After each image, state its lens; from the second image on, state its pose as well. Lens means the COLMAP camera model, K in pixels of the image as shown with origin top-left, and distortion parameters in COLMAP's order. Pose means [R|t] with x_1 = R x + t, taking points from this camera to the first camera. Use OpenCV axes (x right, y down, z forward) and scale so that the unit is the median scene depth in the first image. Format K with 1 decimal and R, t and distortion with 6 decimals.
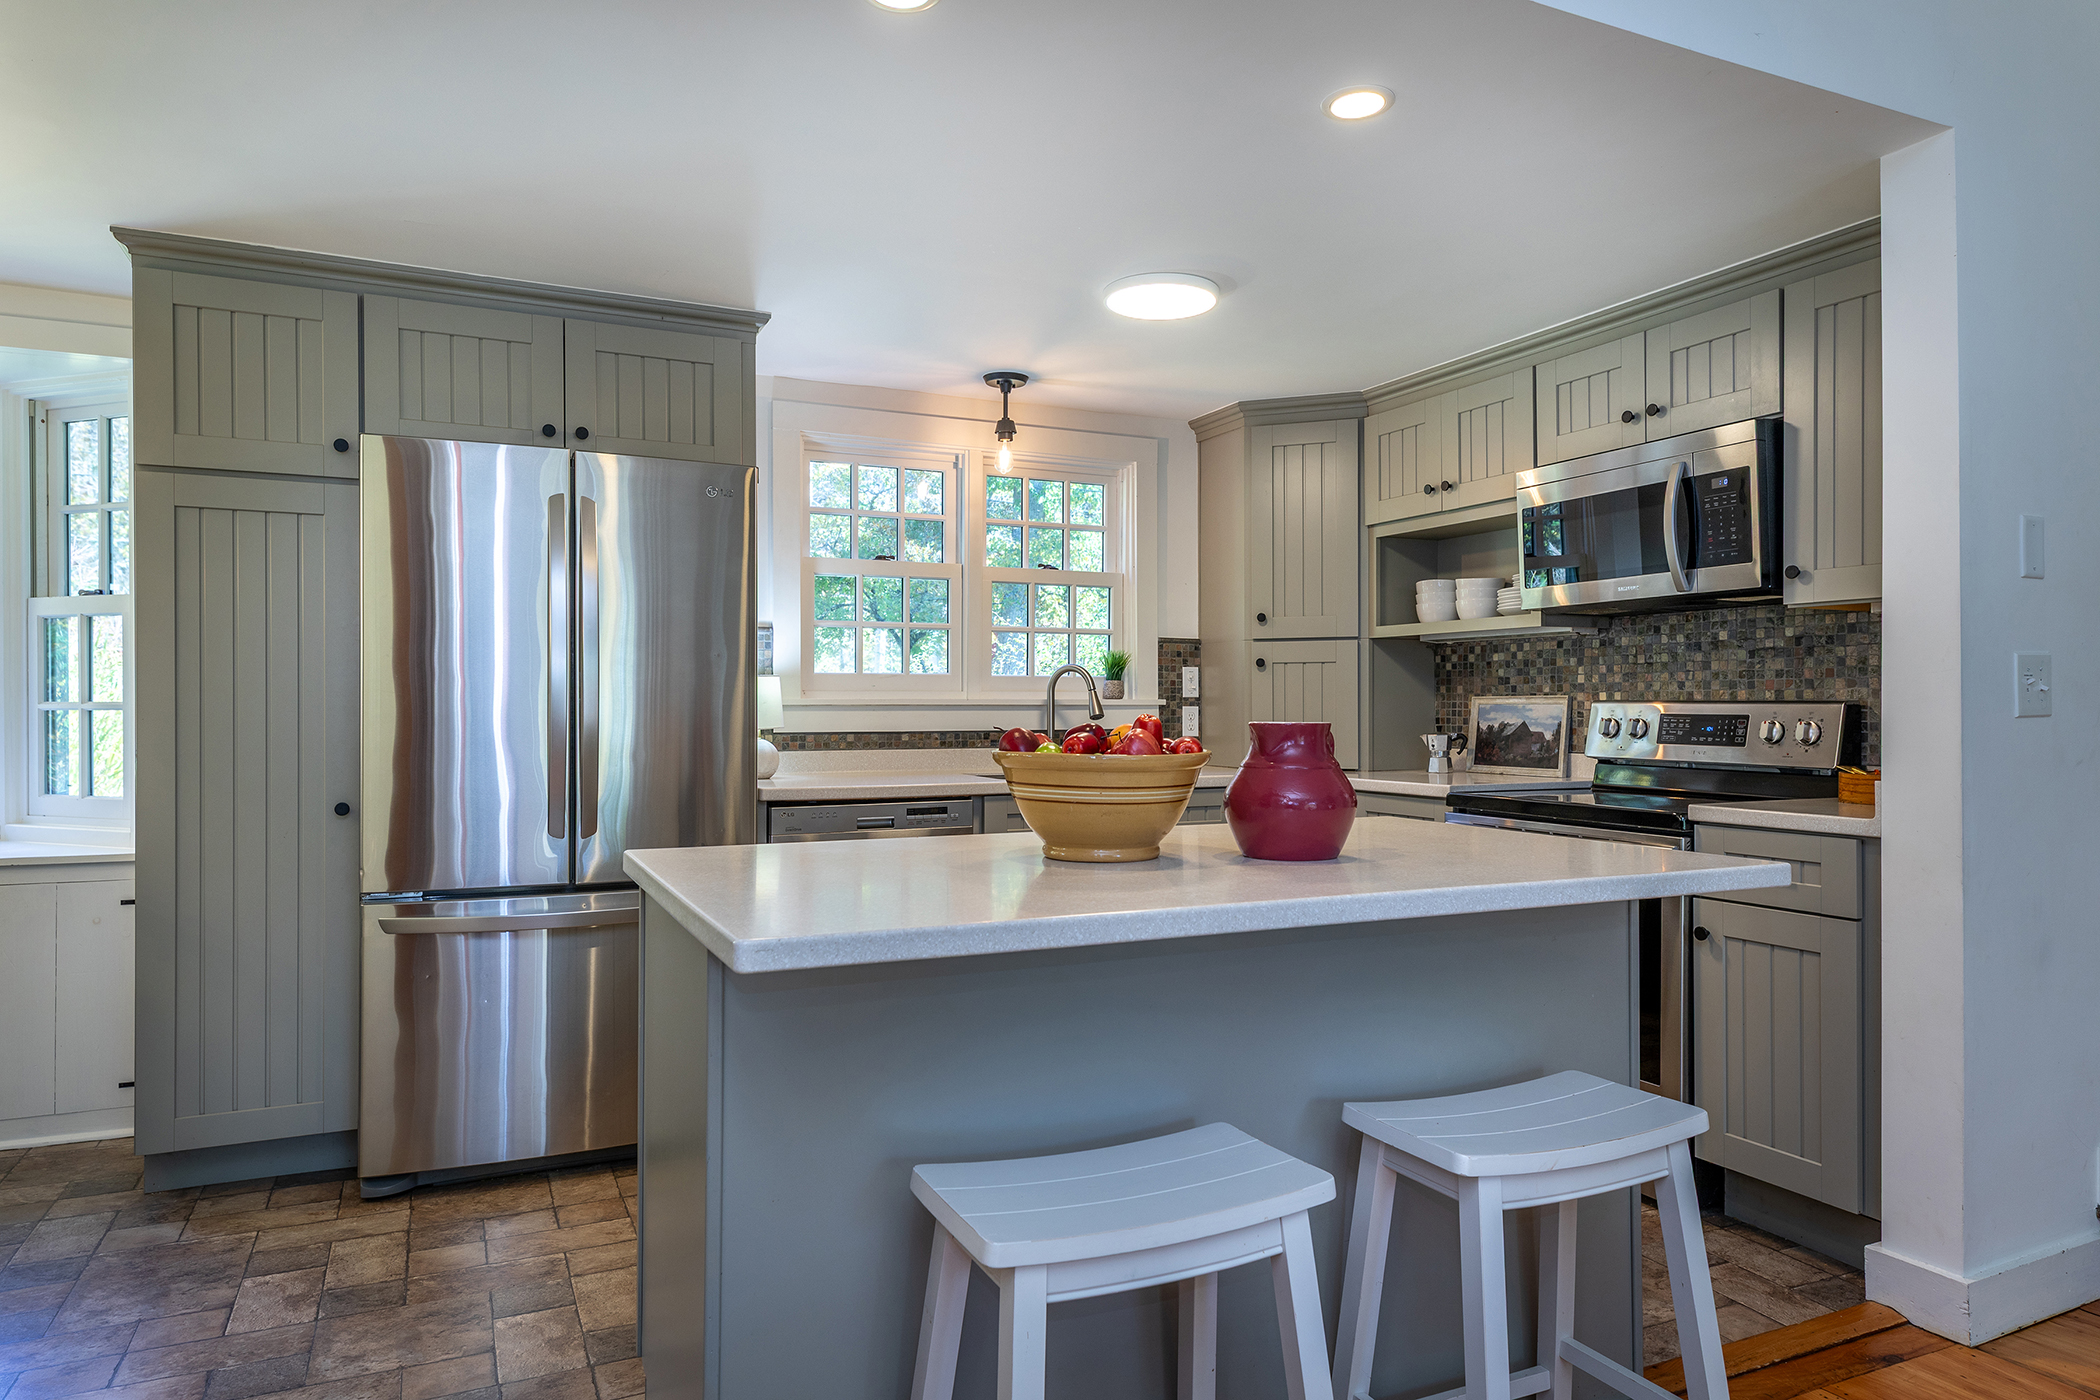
lens RADIAL K [[1323.4, 0, 1052.7], [0, 1323.4, 708.7], [0, 0, 1]] dist [0.026876, 0.000827]
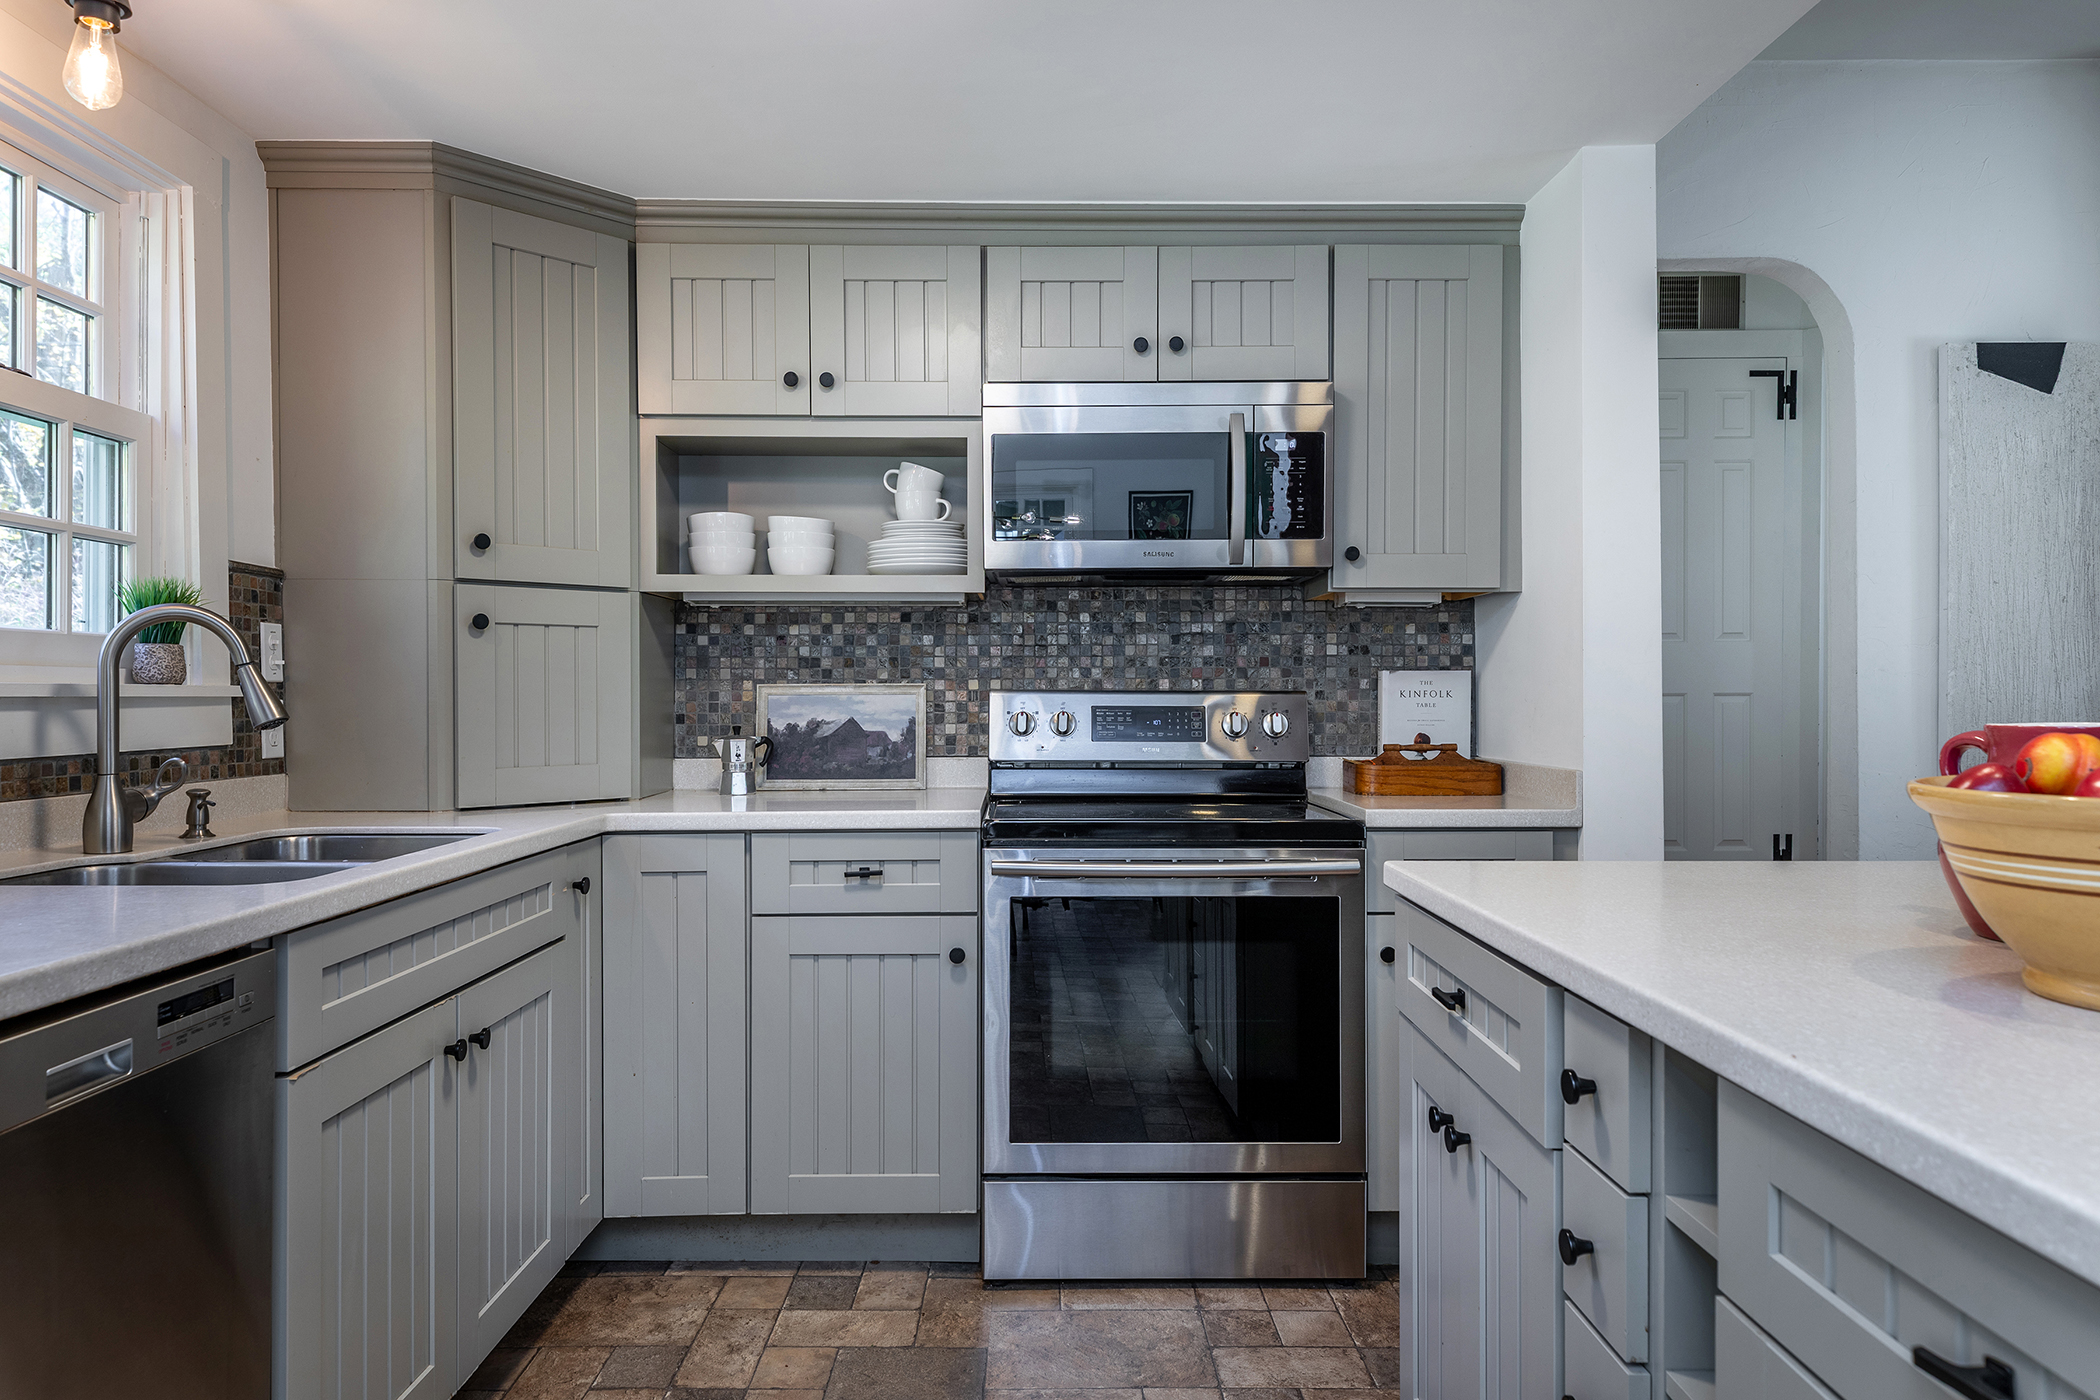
lens RADIAL K [[1349.0, 0, 1063.1], [0, 1349.0, 703.7], [0, 0, 1]] dist [0.026357, -0.012562]
pose [[0.409751, -0.007357, 0.912168, -0.302389], [0.003865, 0.999973, 0.006329, -0.002716], [-0.912189, 0.000932, 0.409769, 0.605248]]
